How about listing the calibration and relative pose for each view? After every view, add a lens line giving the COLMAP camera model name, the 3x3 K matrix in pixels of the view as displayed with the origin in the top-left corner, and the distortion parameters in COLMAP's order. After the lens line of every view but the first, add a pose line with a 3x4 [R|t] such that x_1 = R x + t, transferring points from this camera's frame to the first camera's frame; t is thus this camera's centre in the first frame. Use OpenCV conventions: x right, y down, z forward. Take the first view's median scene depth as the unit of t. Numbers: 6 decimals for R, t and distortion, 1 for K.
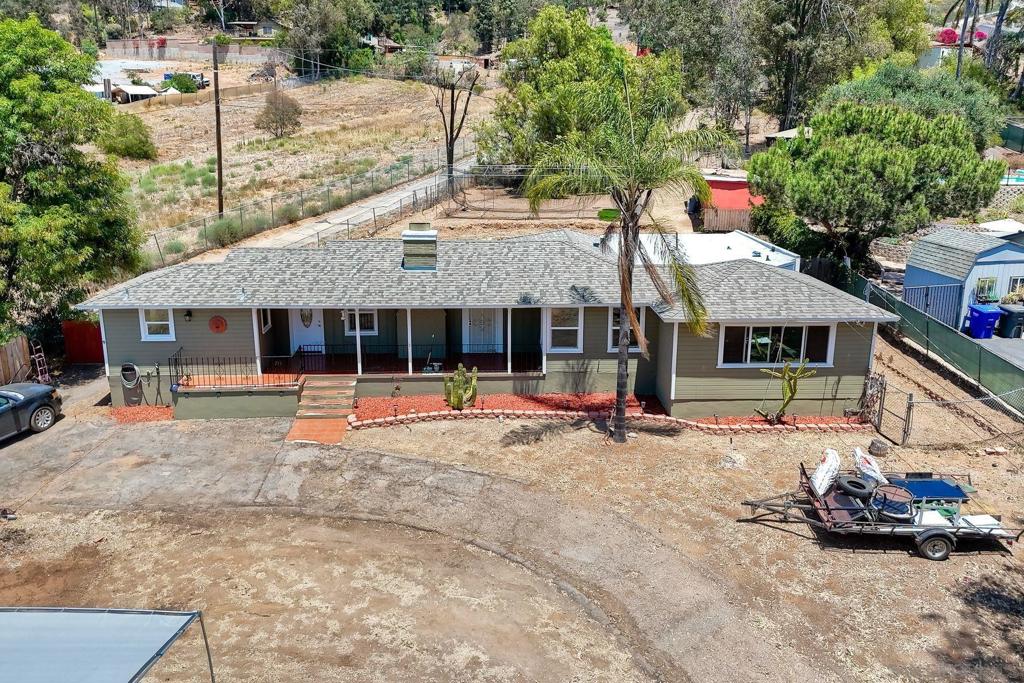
lens RADIAL K [[749.7, 0, 512.9], [0, 749.7, 316.4], [0, 0, 1]] dist [0.068137, -0.047752]
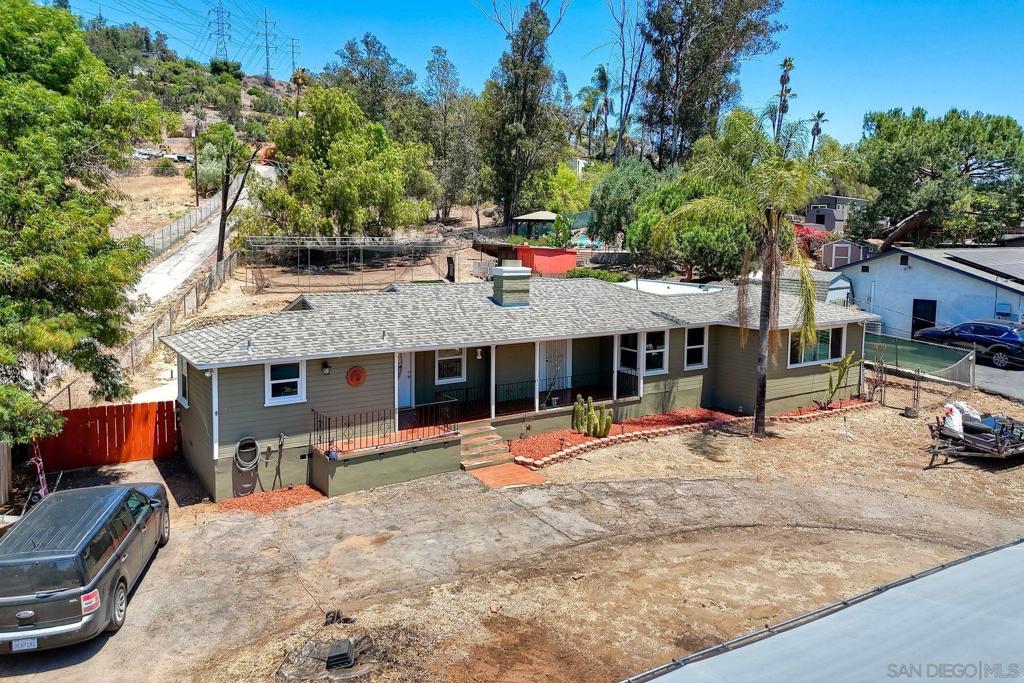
lens RADIAL K [[749.7, 0, 512.9], [0, 749.7, 316.4], [0, 0, 1]] dist [0.068137, -0.047752]
pose [[0.847999, -0.051521, 0.527488, -0.712747], [0.122791, 0.987283, -0.100972, 0.053784], [-0.515578, 0.150395, 0.843541, 0.206257]]
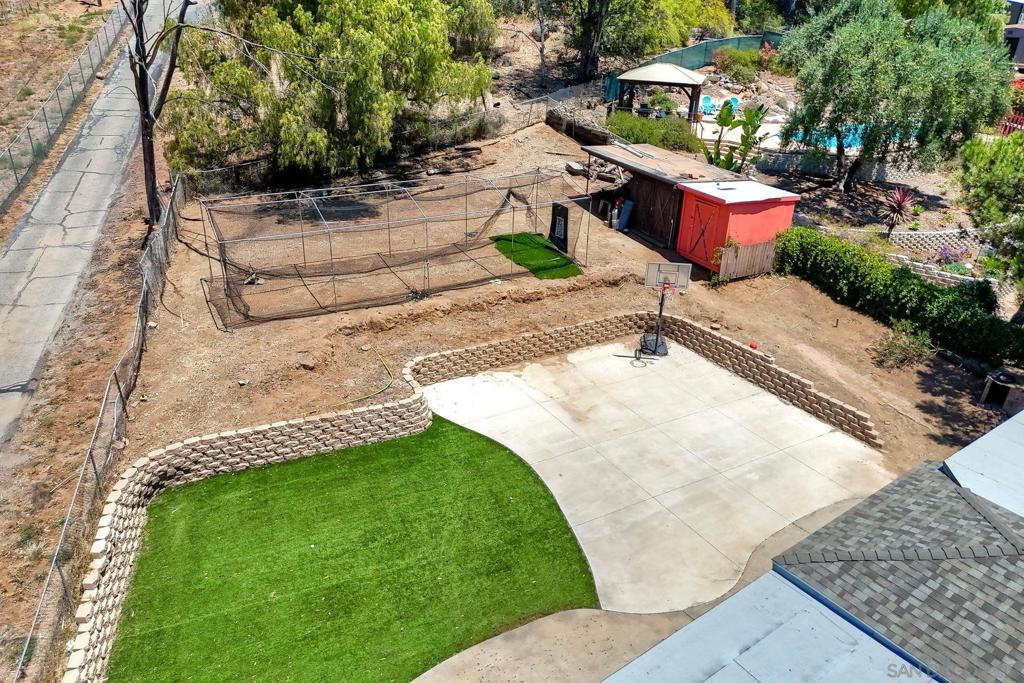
lens RADIAL K [[759.5, 0, 512.0], [0, 759.5, 341.5], [0, 0, 1]] dist [0.067649, -0.056147]
pose [[0.822844, -0.232669, 0.518452, -0.465307], [0.125070, 0.964117, 0.234172, -0.488760], [-0.554333, -0.127844, 0.822417, 1.179274]]
